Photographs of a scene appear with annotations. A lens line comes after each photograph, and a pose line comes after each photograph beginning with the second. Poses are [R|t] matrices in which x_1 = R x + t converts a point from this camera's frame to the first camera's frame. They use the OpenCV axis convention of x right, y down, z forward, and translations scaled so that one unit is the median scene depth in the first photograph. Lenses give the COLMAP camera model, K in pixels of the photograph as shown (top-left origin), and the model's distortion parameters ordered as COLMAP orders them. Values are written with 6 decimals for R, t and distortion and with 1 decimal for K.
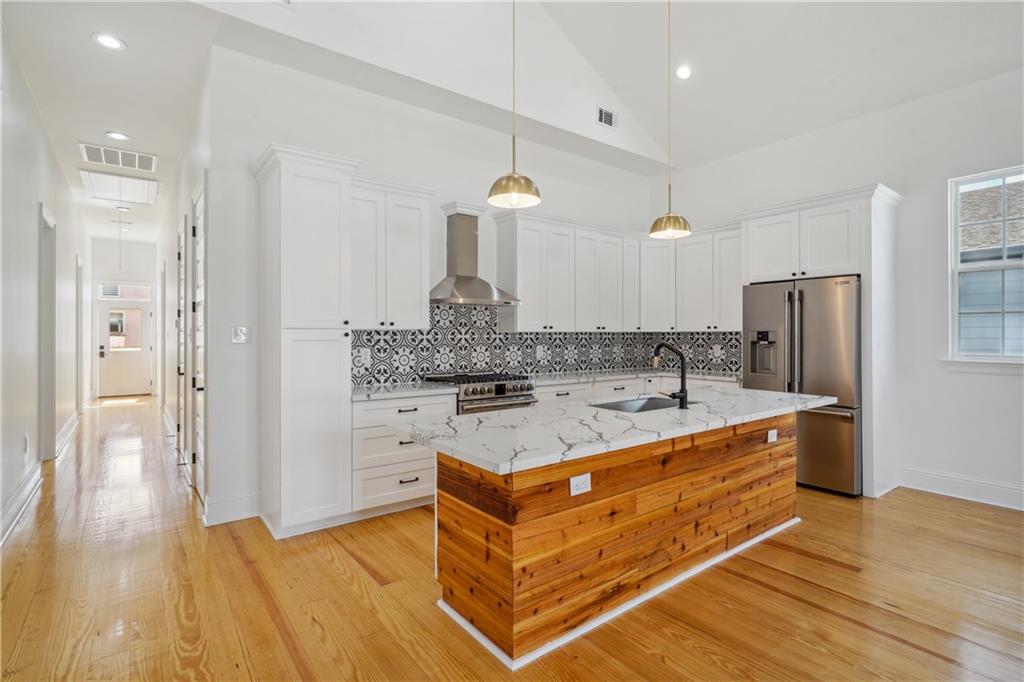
lens RADIAL K [[489.9, 0, 512.0], [0, 489.9, 341.0], [0, 0, 1]] dist [-0.000218, 0.000195]
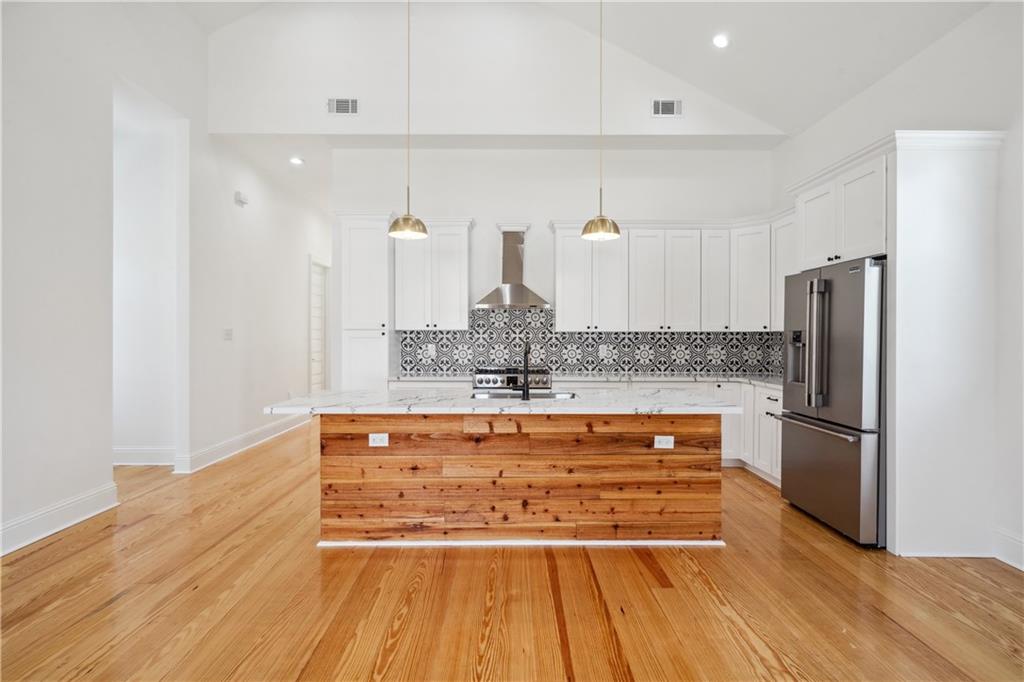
lens RADIAL K [[512.5, 0, 512.0], [0, 512.5, 341.0], [0, 0, 1]] dist [-0.001140, -0.000009]
pose [[0.796173, 0.010355, -0.604980, 0.737588], [-0.009891, 0.999943, 0.004099, -0.001711], [0.604988, 0.002721, 0.796230, 0.029182]]
